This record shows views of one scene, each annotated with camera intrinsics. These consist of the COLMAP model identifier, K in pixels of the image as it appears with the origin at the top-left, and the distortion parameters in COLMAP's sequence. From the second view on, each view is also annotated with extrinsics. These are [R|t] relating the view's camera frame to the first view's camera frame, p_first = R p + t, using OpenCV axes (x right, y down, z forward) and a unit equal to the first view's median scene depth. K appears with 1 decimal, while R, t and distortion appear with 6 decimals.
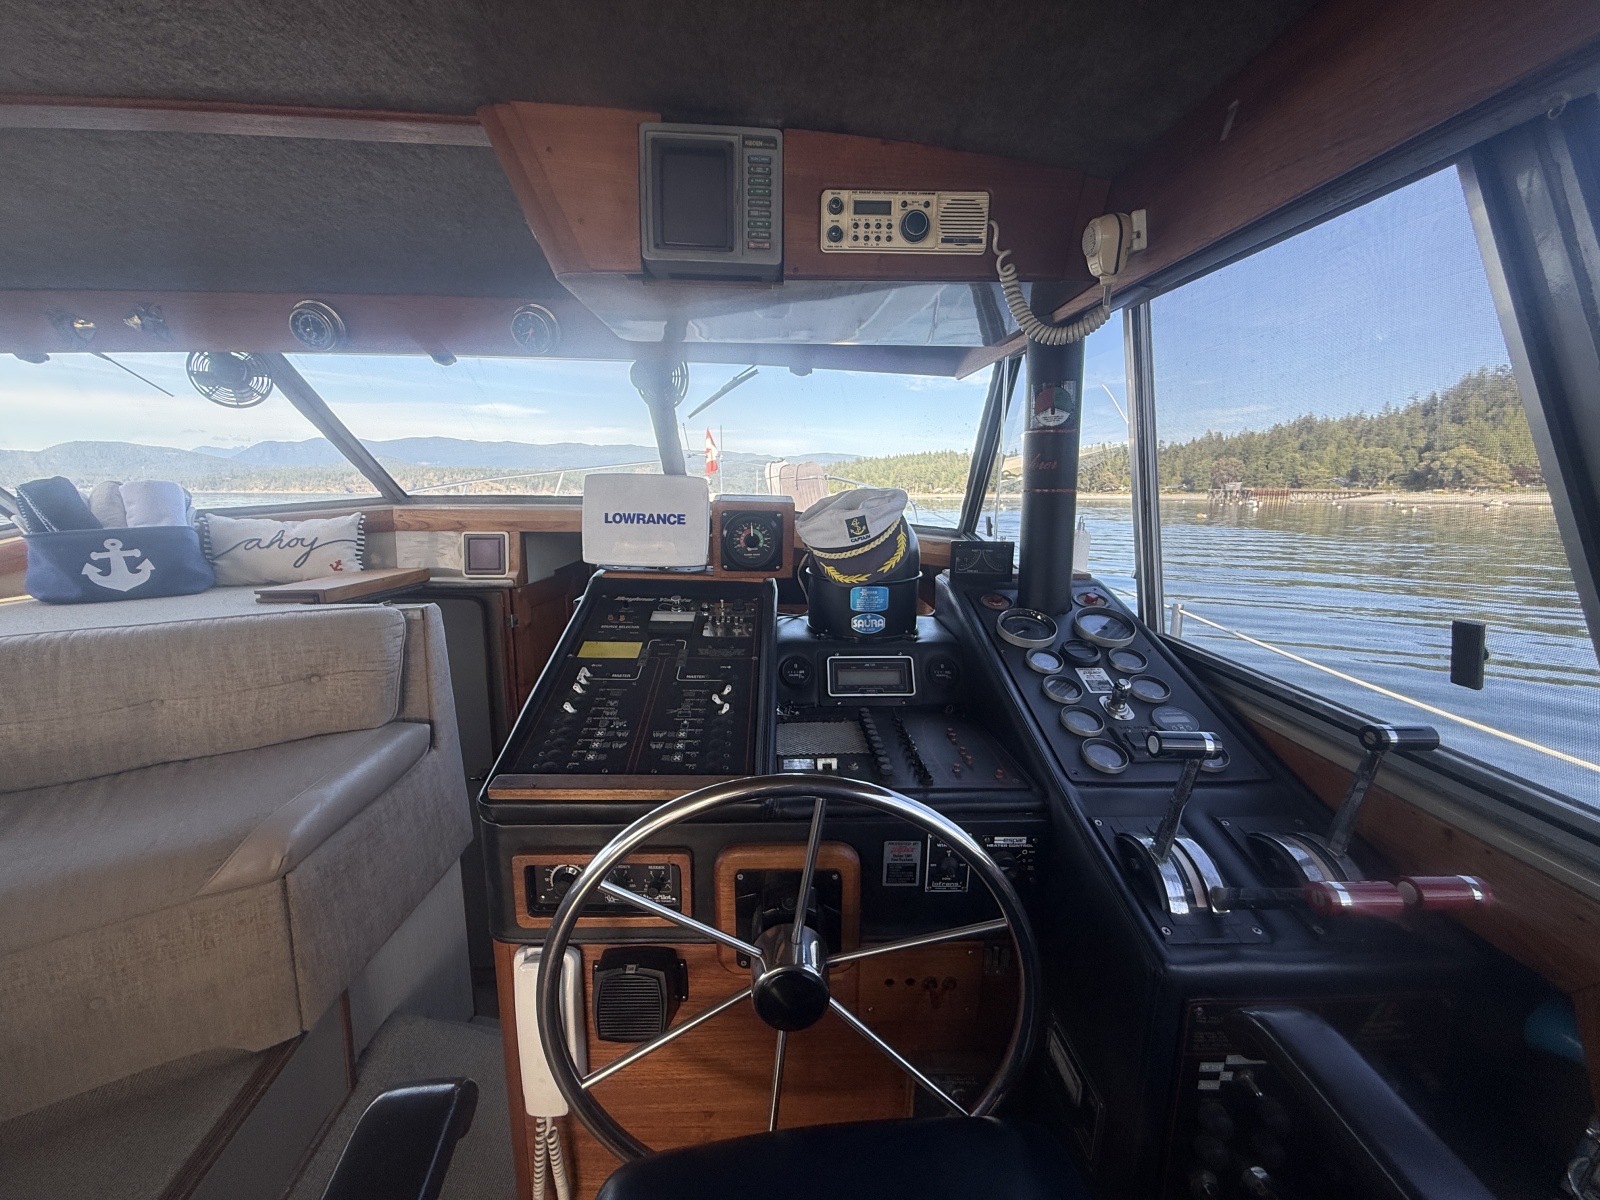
lens RADIAL K [[639.3, 0, 796.2], [0, 639.3, 602.4], [0, 0, 1]] dist [-0.000443, 0.000288]
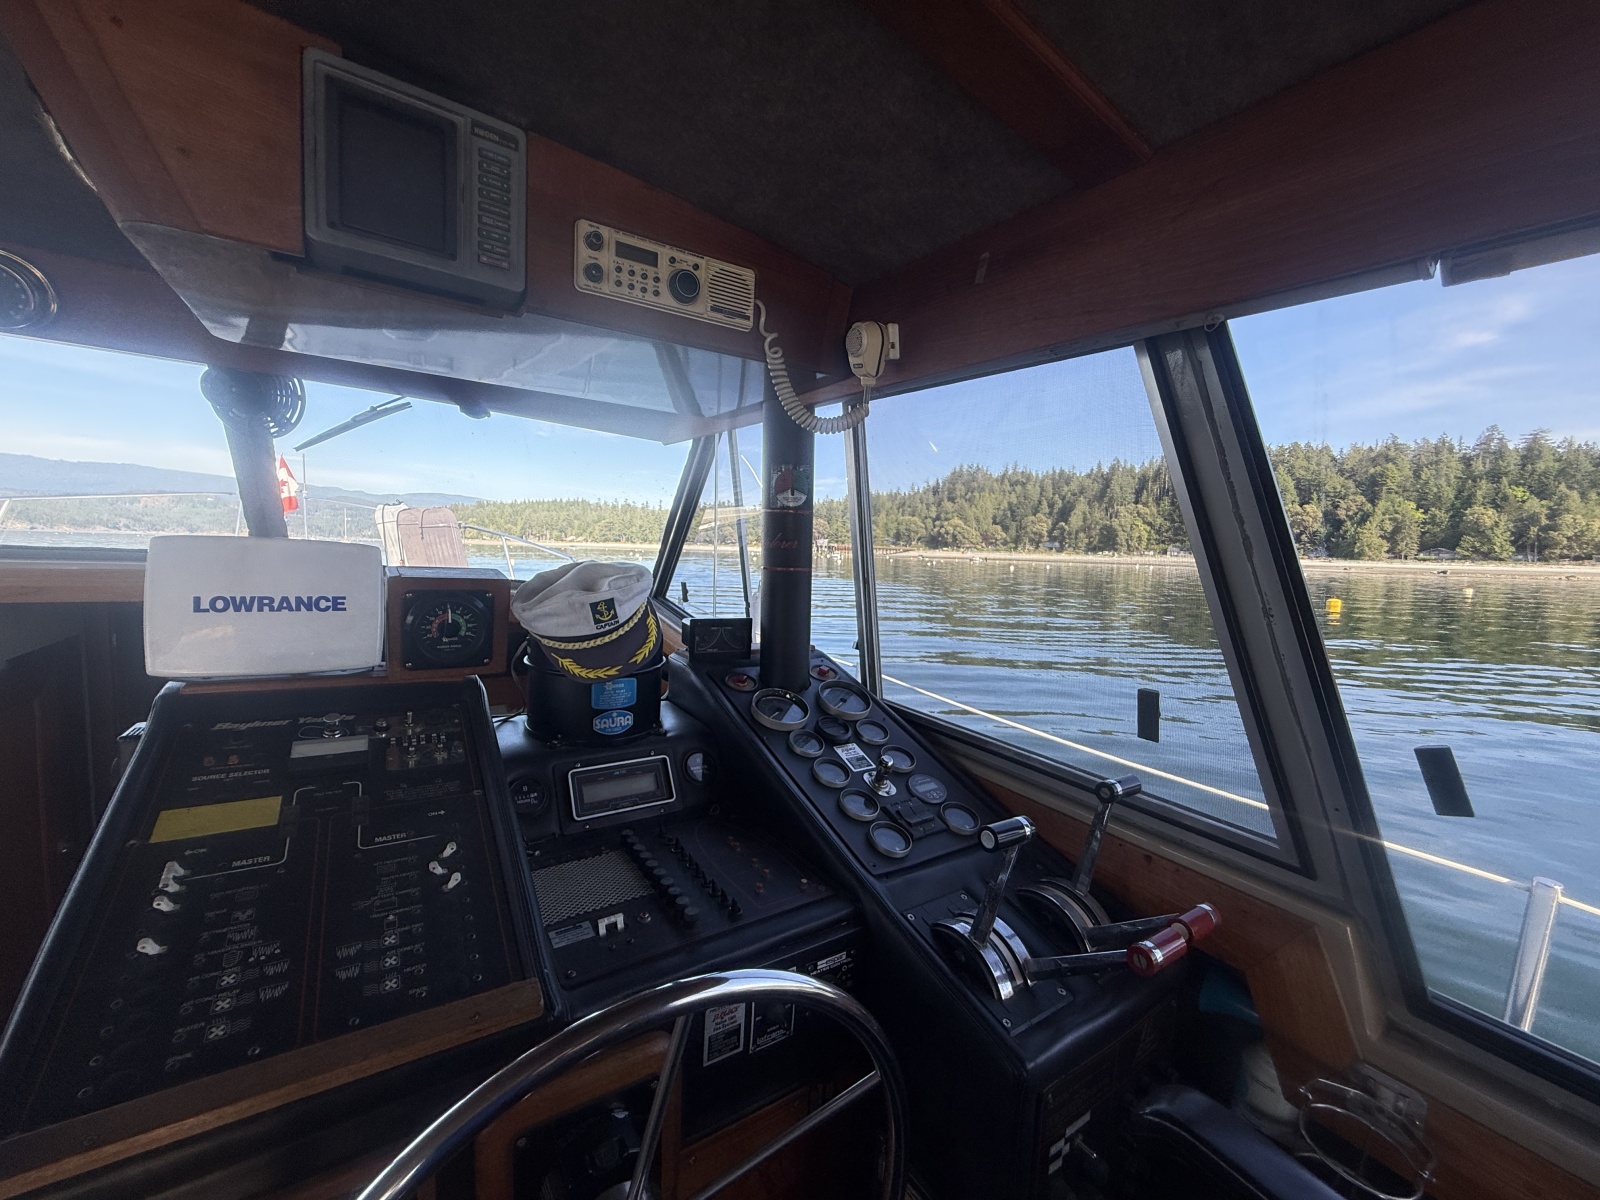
lens RADIAL K [[639.3, 0, 796.2], [0, 639.3, 602.4], [0, 0, 1]] dist [-0.000443, 0.000288]
pose [[0.850837, -0.020285, 0.525038, -0.133121], [0.059394, 0.996563, -0.057748, -0.067166], [-0.522062, 0.080318, 0.849117, 0.151996]]
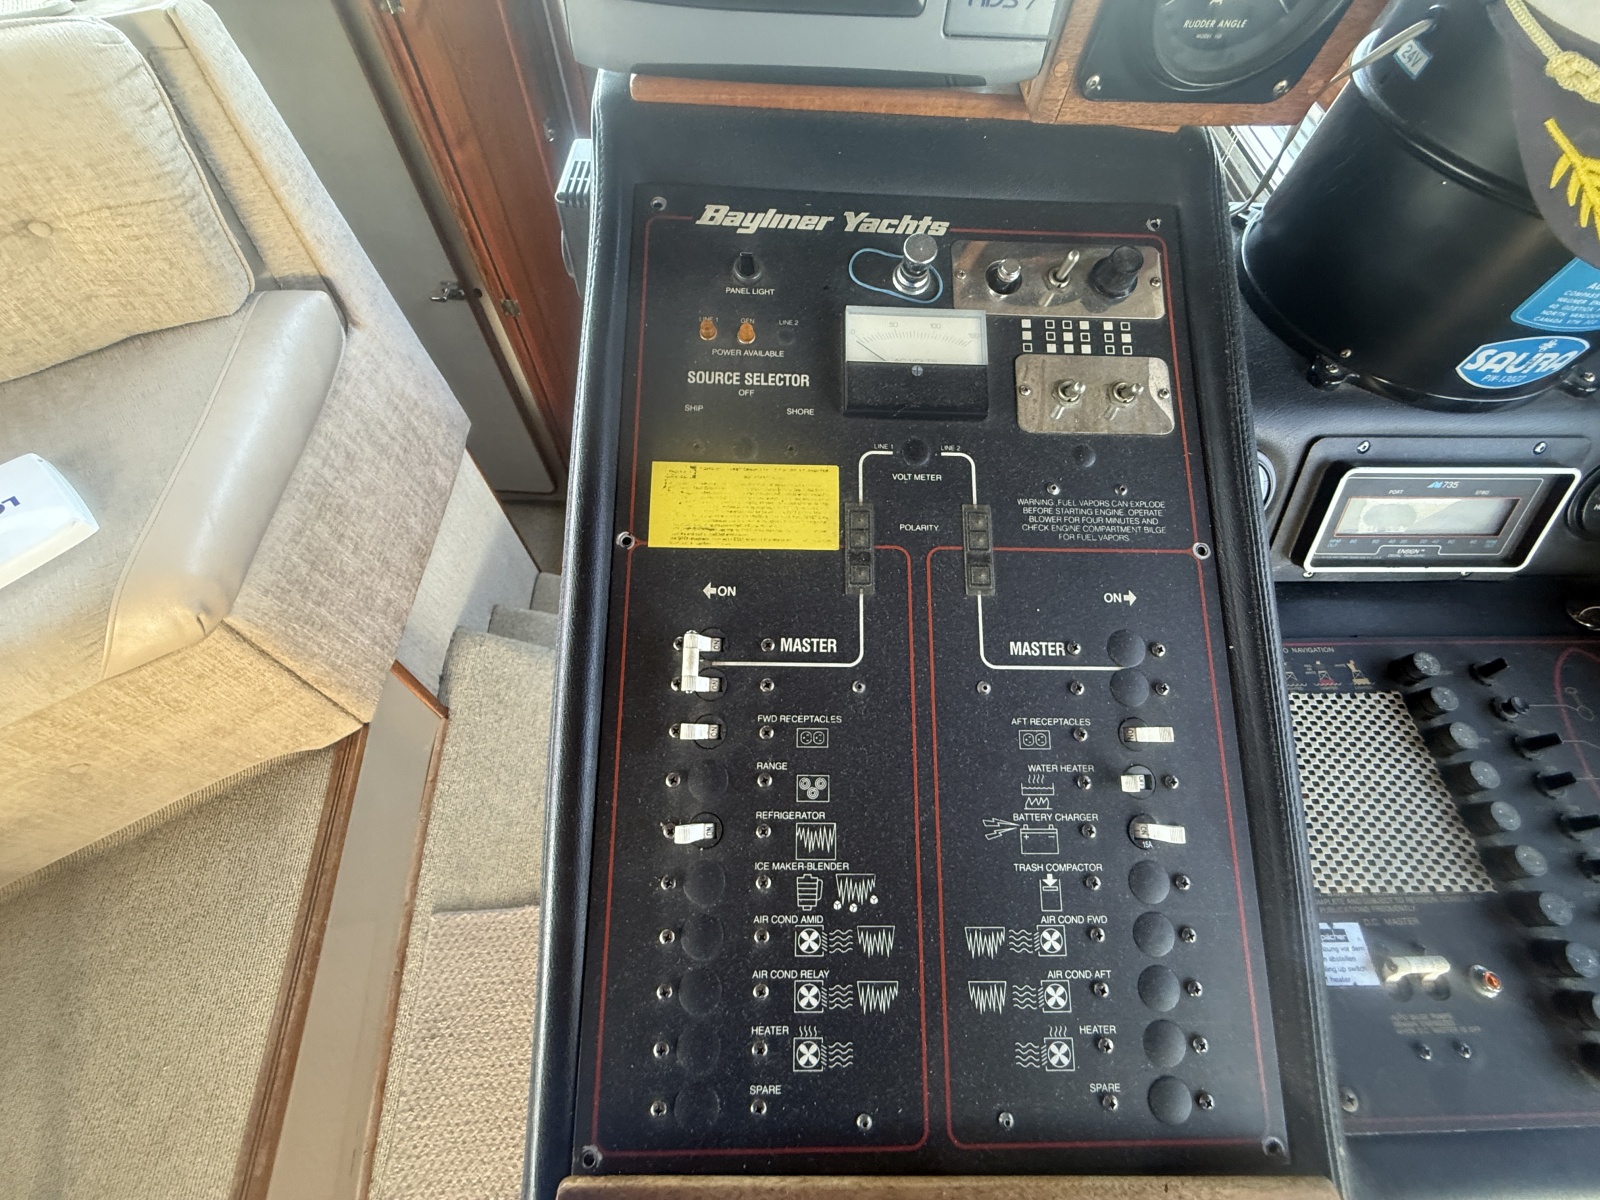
lens RADIAL K [[639.3, 0, 796.2], [0, 639.3, 602.4], [0, 0, 1]] dist [-0.000443, 0.000288]
pose [[0.999569, 0.028694, 0.006140, -0.264617], [-0.023197, 0.644578, 0.764186, -0.134021], [0.017970, -0.764000, 0.644966, 0.758720]]
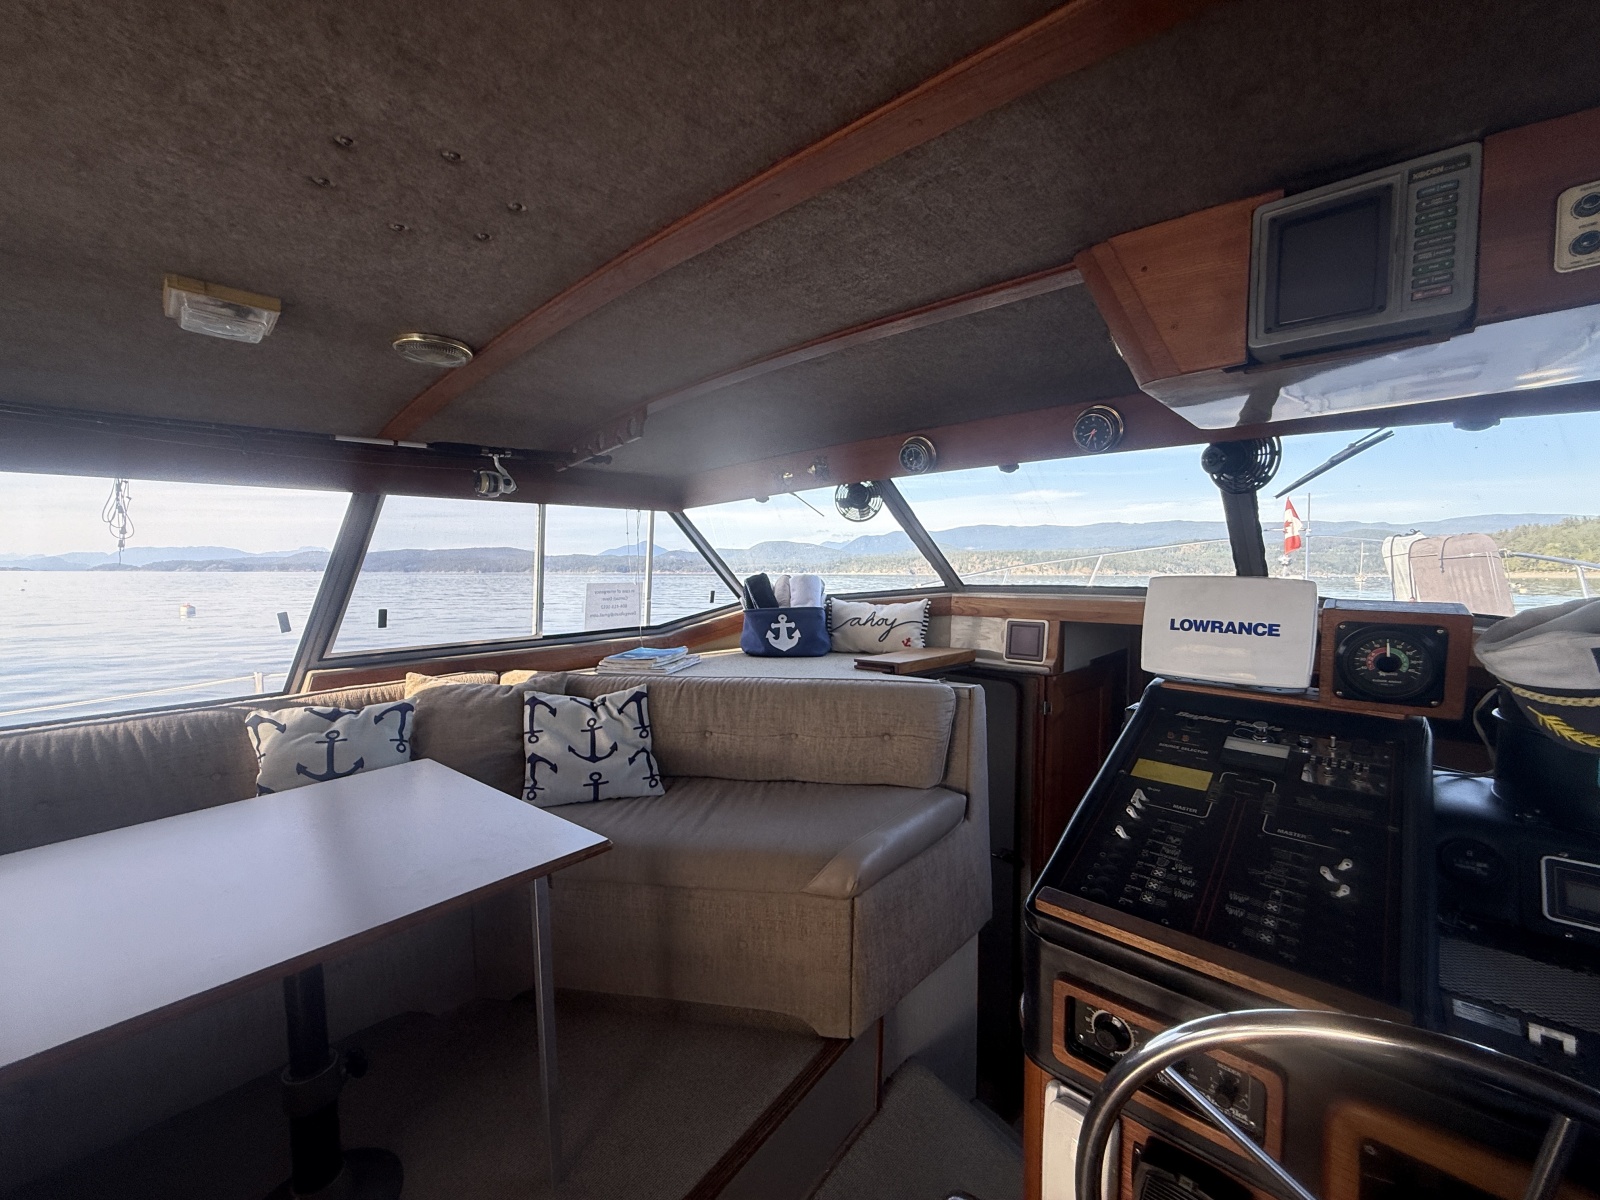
lens RADIAL K [[639.0, 0, 794.1], [0, 639.0, 602.0], [0, 0, 1]] dist [0.000404, -0.000386]
pose [[0.707857, 0.026512, -0.705858, -0.039871], [-0.113380, 0.990603, -0.076494, -0.035517], [0.697196, 0.134177, 0.704212, -0.024597]]
